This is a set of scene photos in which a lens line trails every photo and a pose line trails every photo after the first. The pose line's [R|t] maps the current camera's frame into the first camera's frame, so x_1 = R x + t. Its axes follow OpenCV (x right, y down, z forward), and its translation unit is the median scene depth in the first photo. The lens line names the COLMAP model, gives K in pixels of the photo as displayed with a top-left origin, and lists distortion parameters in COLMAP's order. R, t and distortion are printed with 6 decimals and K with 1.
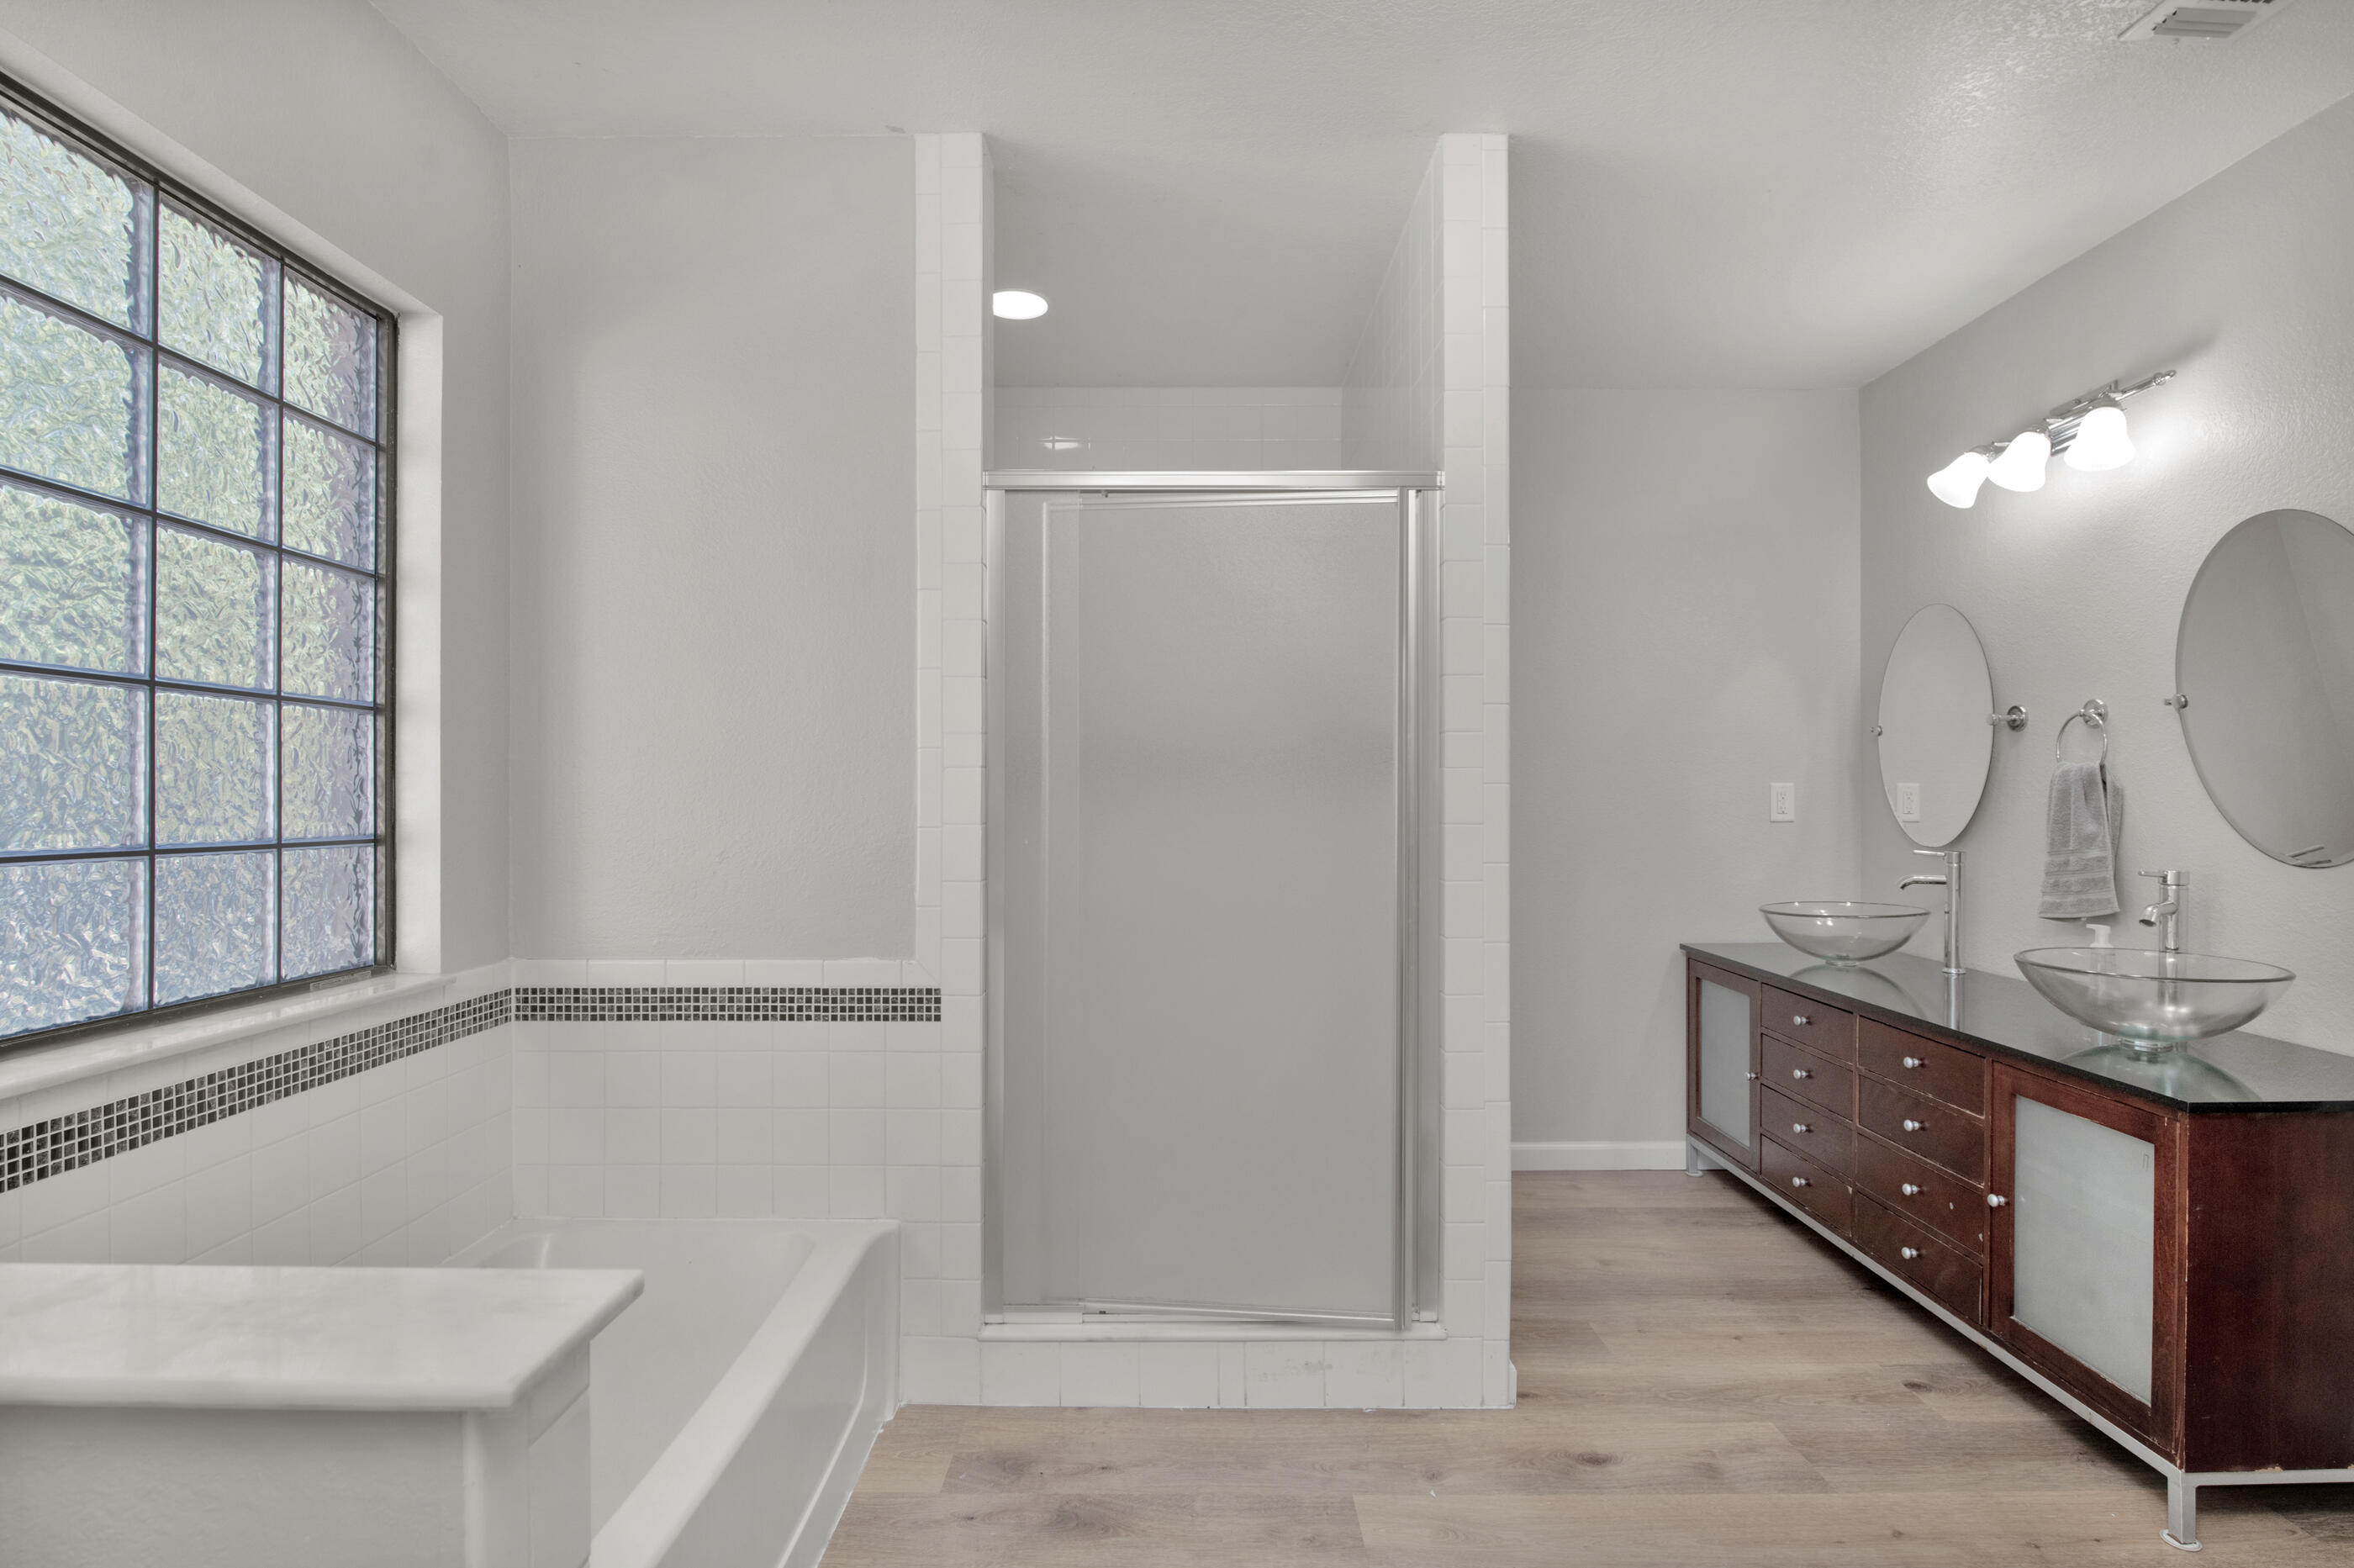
lens RADIAL K [[1160.3, 0, 1174.6], [0, 1160.3, 800.6], [0, 0, 1]] dist [-0.000409, -0.000241]
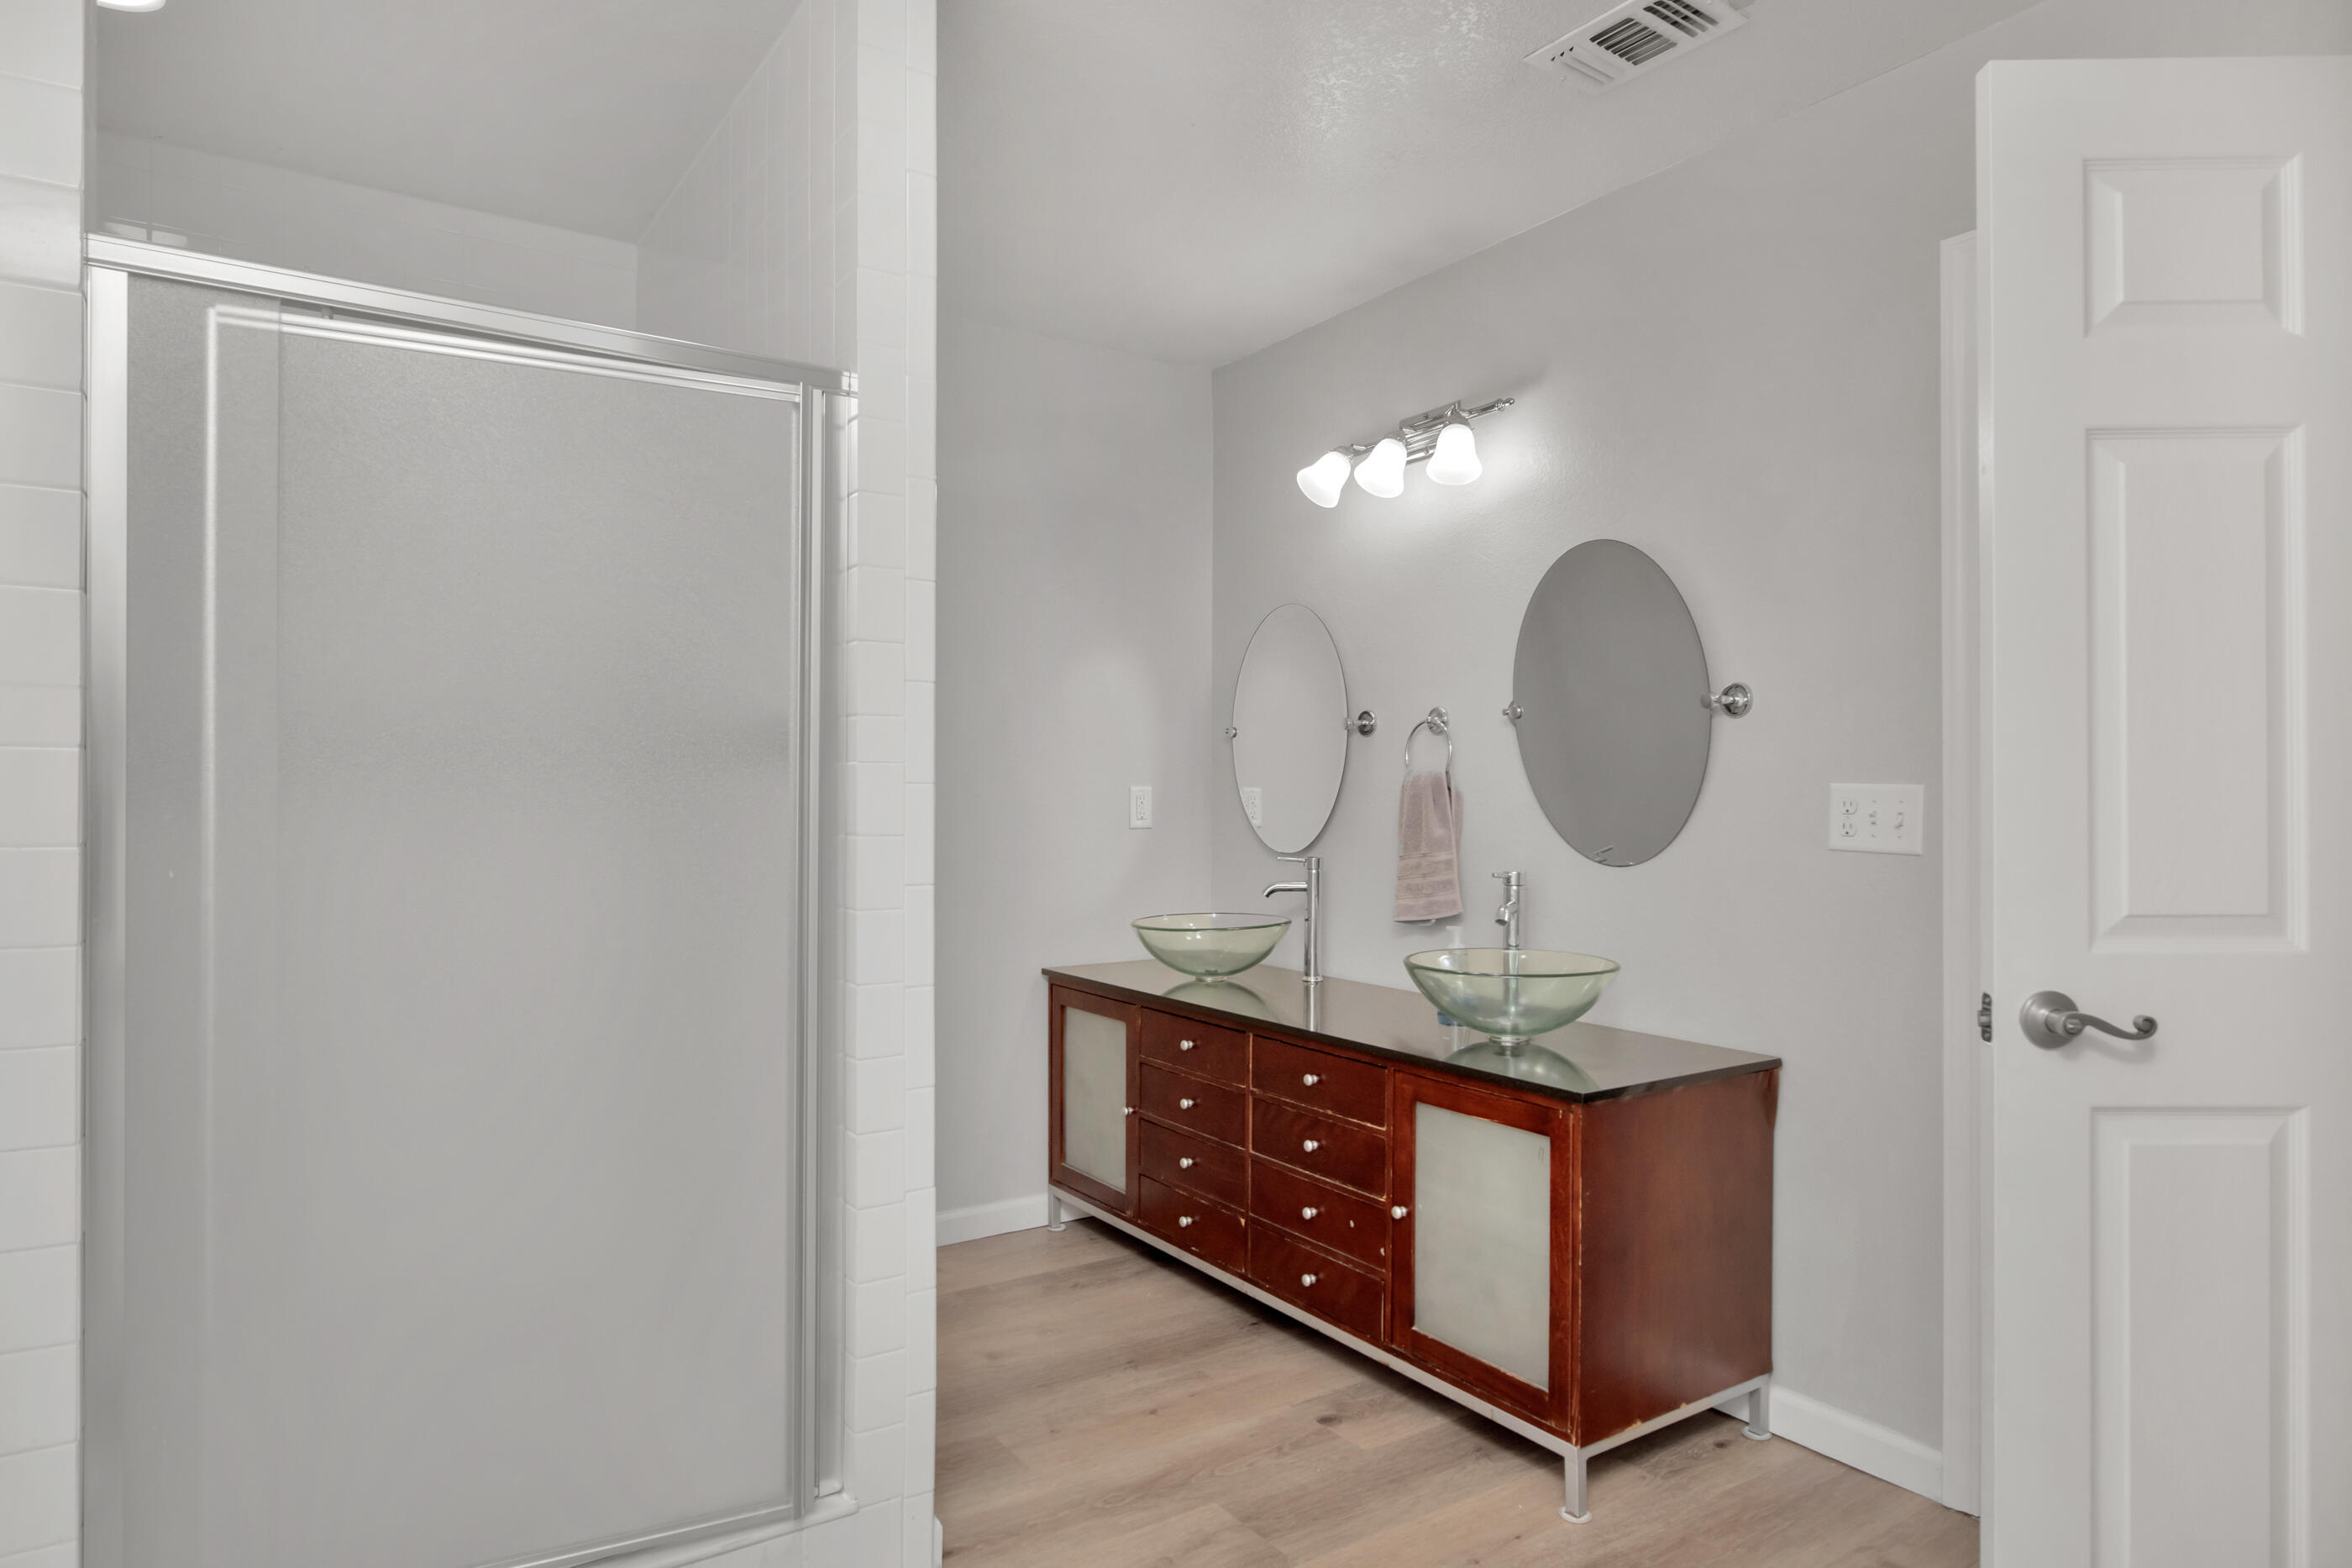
lens RADIAL K [[1376.6, 0, 1177.6], [0, 1376.6, 805.2], [0, 0, 1]] dist [0.003284, 0.000178]
pose [[0.833467, 0.000992, 0.552569, -0.087999], [-0.000882, 1.000000, -0.000465, 0.000721], [-0.552569, -0.000100, 0.833467, 0.124655]]
